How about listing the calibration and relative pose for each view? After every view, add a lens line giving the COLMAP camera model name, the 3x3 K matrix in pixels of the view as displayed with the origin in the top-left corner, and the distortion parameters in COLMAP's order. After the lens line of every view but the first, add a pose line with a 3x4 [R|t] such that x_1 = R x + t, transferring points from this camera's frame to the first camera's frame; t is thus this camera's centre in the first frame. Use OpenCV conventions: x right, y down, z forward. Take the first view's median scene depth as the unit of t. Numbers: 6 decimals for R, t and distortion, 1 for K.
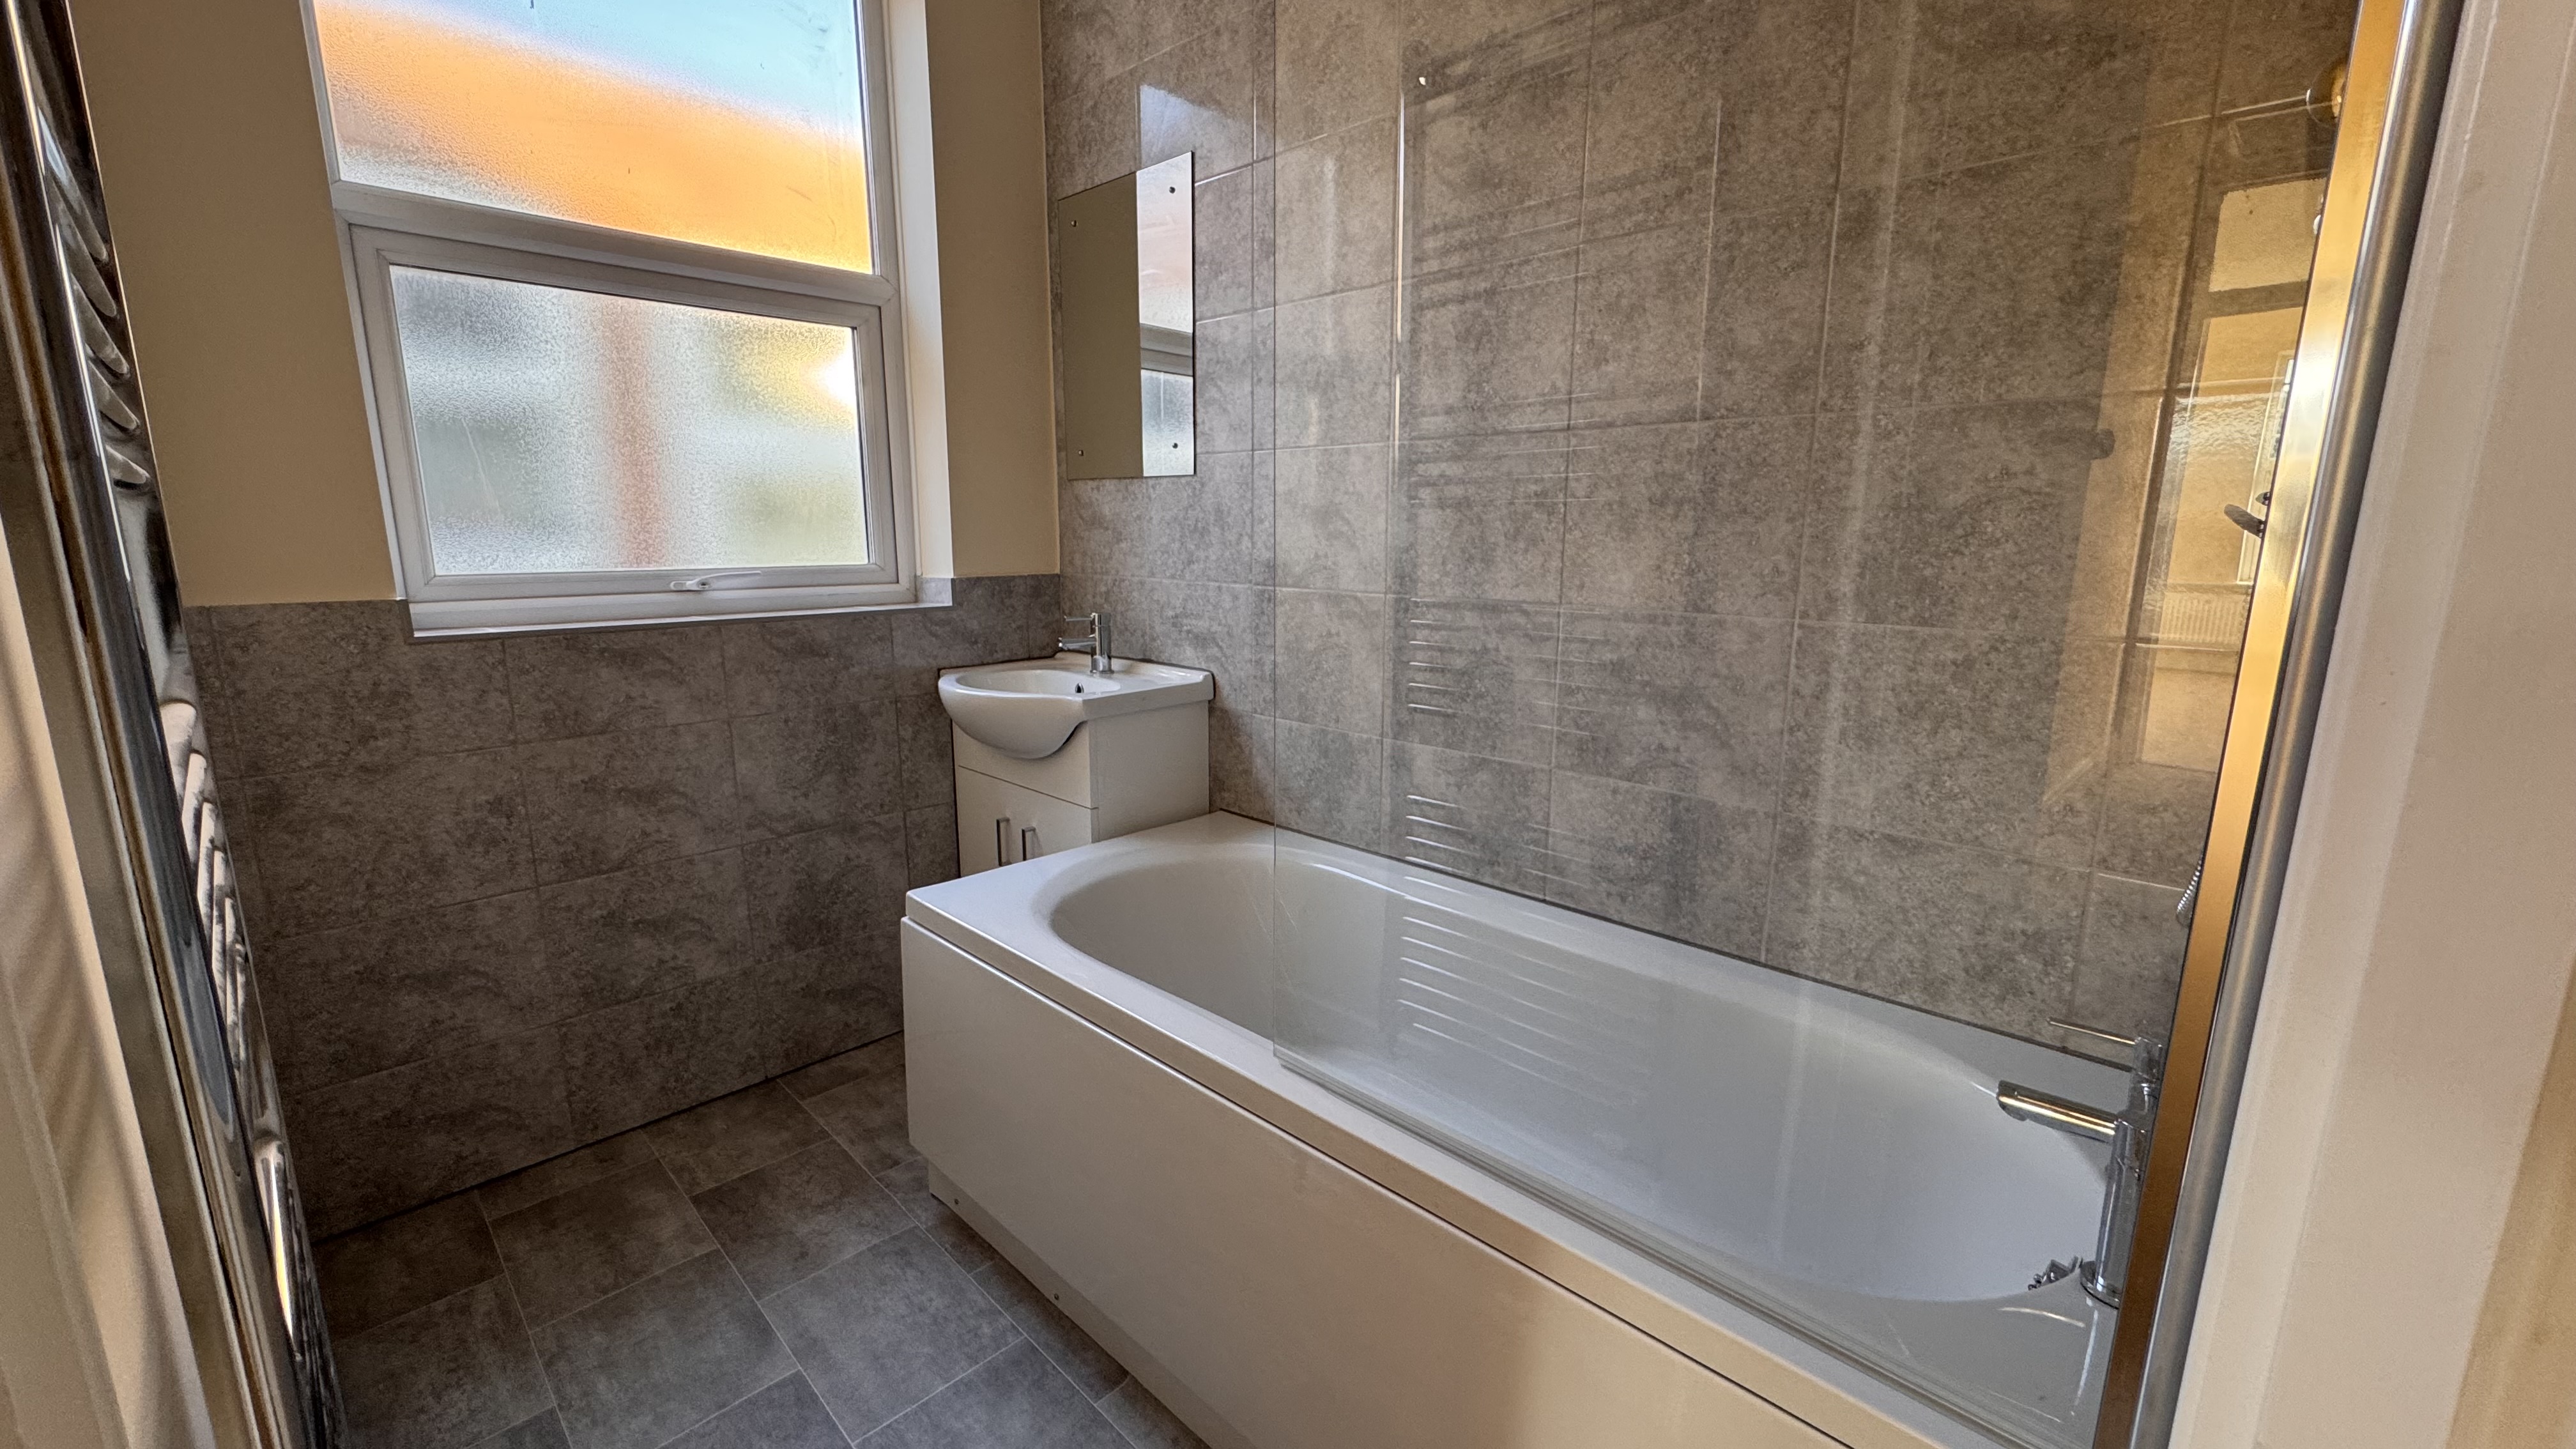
lens RADIAL K [[1024.7, 0, 1289.2], [0, 1024.7, 729.3], [0, 0, 1]] dist [-0.002664, 0.000189]
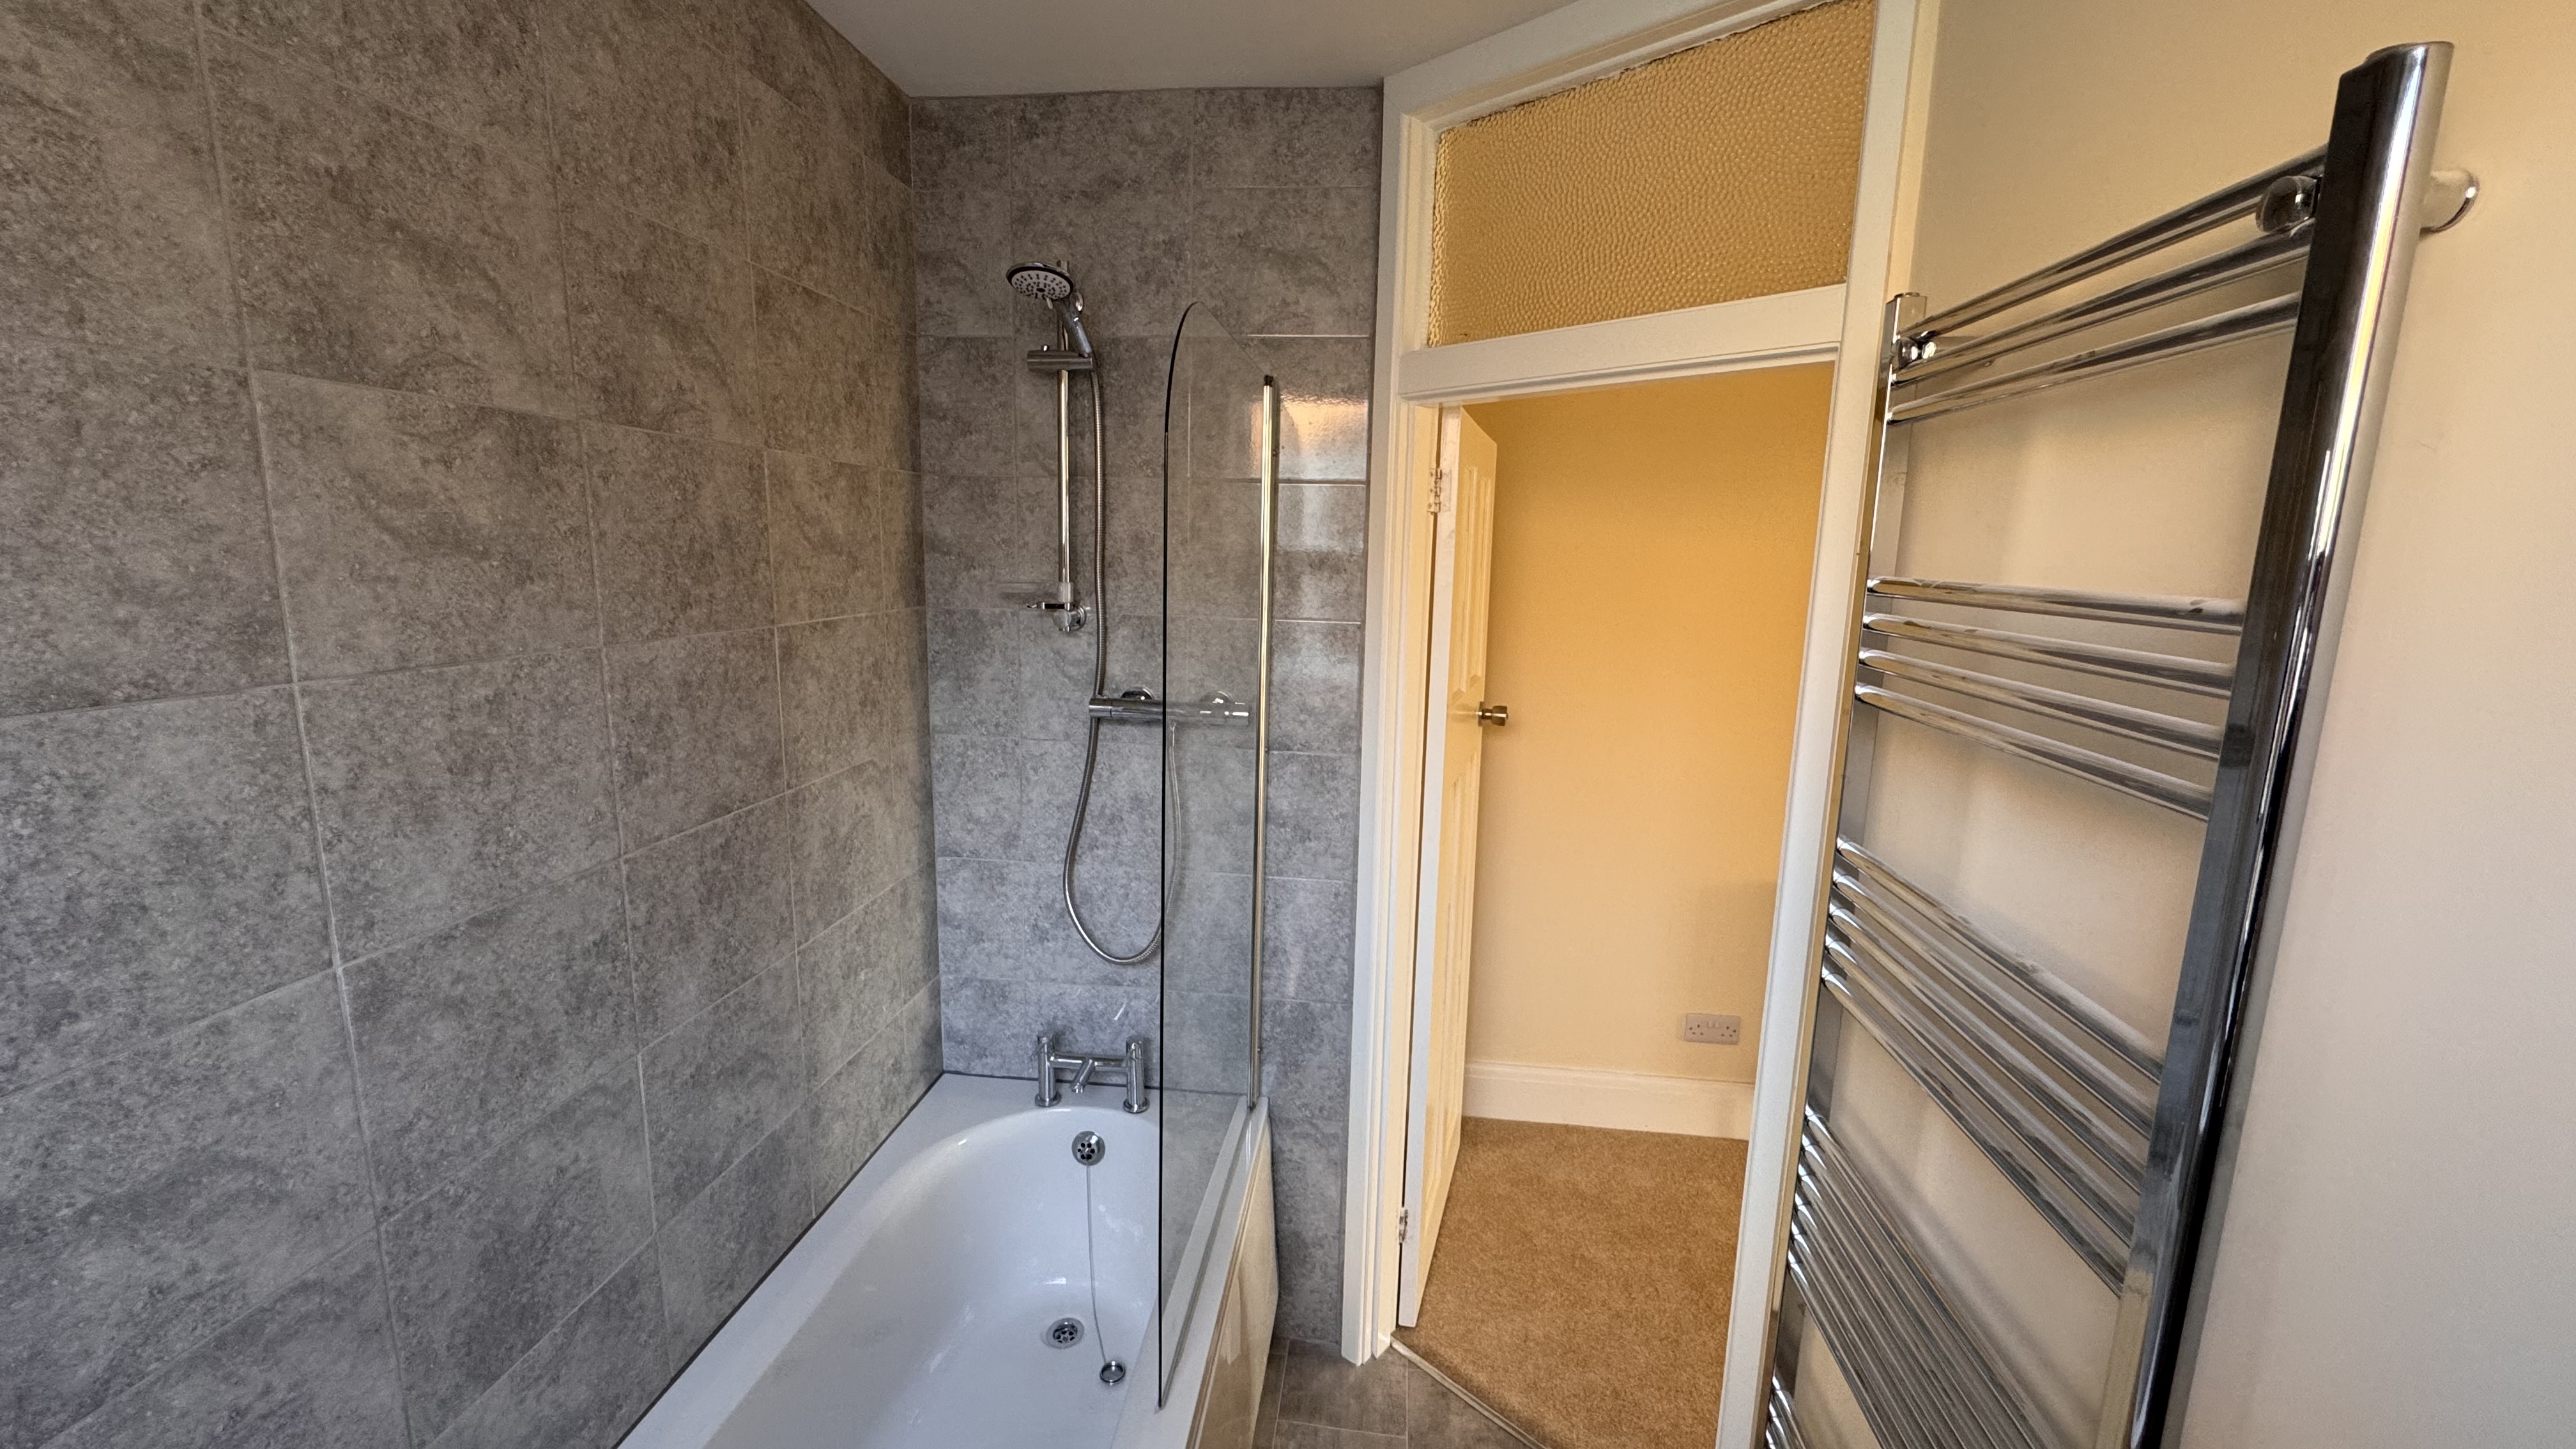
lens RADIAL K [[1024.7, 0, 1285.4], [0, 1024.7, 722.1], [0, 0, 1]] dist [-0.002664, 0.000189]
pose [[-0.611007, -0.155237, 0.776255, -0.703940], [0.124429, 0.949562, 0.287836, -0.590279], [-0.781785, 0.272459, -0.560873, 1.057904]]
